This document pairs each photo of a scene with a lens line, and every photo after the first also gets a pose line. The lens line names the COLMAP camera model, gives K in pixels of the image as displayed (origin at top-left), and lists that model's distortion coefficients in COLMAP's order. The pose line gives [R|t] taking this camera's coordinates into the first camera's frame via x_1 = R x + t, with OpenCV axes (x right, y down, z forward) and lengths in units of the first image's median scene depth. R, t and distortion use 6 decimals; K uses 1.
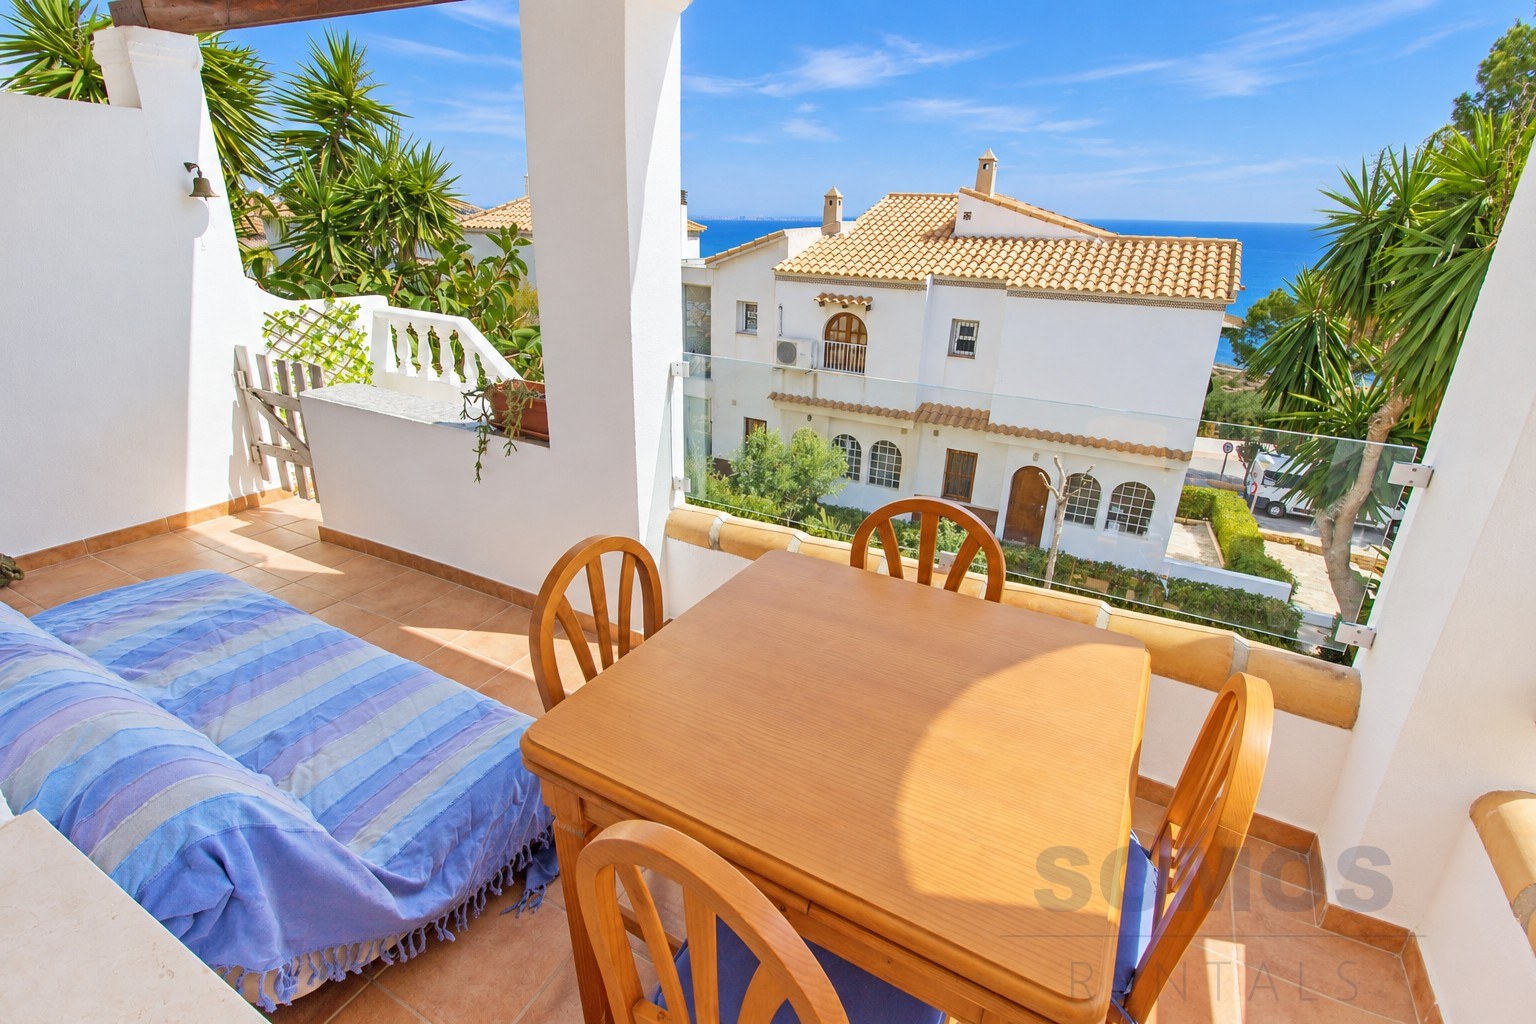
lens RADIAL K [[723.0, 0, 776.0], [0, 723.0, 492.6], [0, 0, 1]] dist [0.000889, -0.001041]
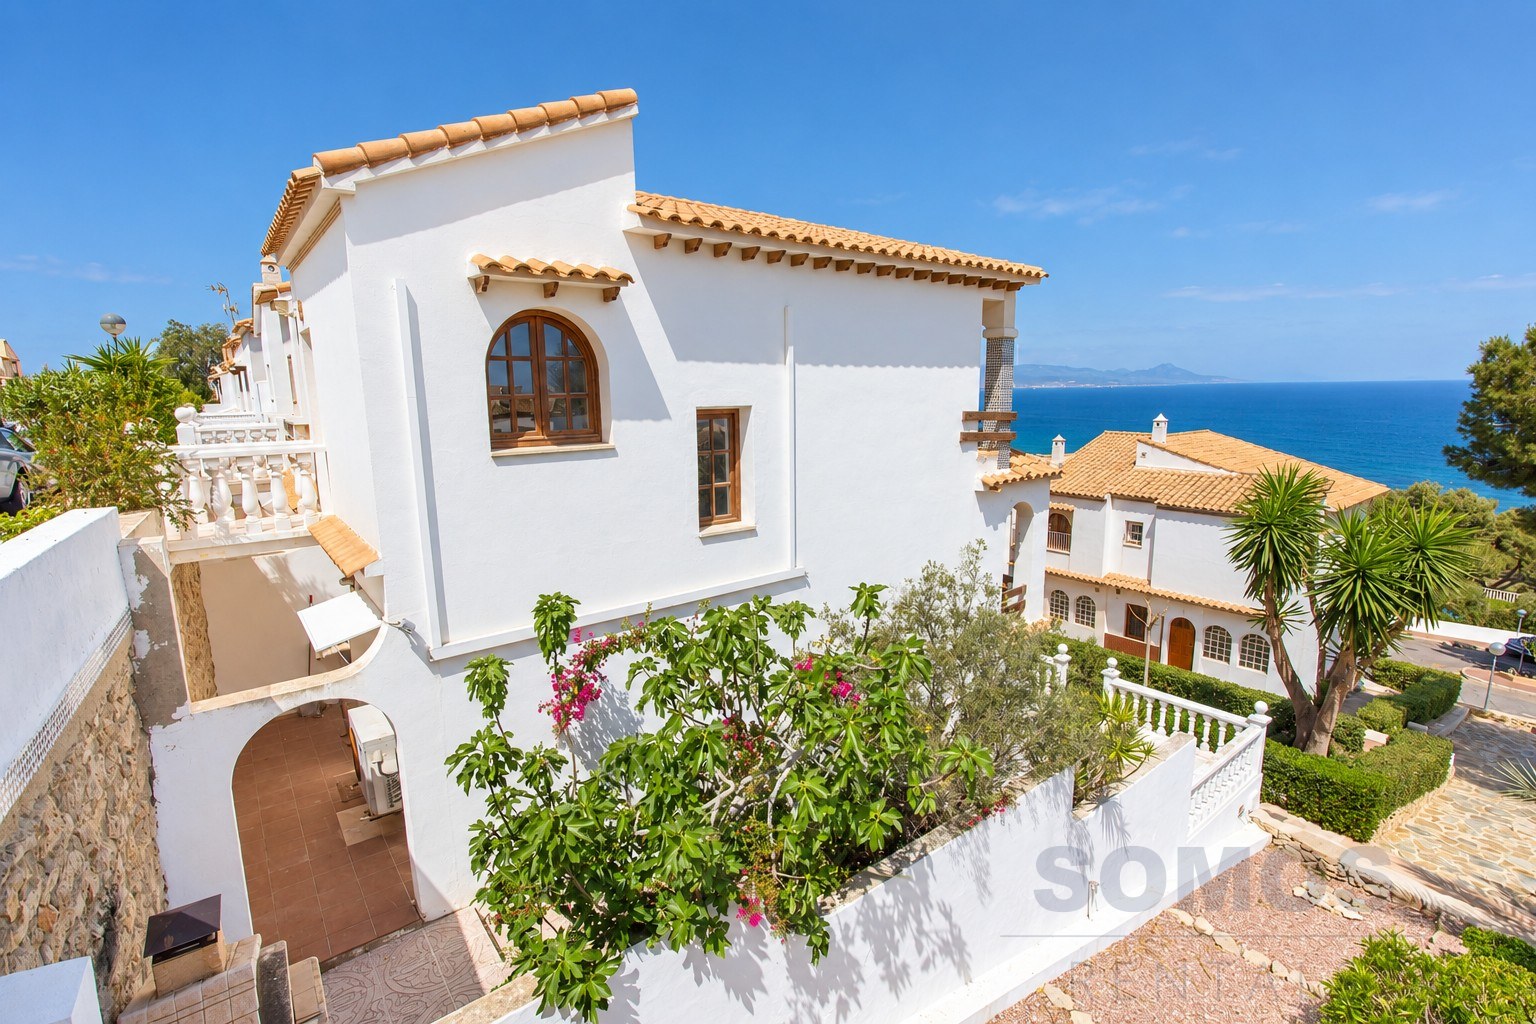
lens RADIAL K [[724.2, 0, 771.2], [0, 724.2, 500.7], [0, 0, 1]] dist [-0.001228, -0.001270]
pose [[0.915518, 0.027895, -0.401310, 0.165095], [-0.113879, 0.974757, -0.192041, 0.112388], [0.385823, 0.221517, 0.895584, -0.736134]]
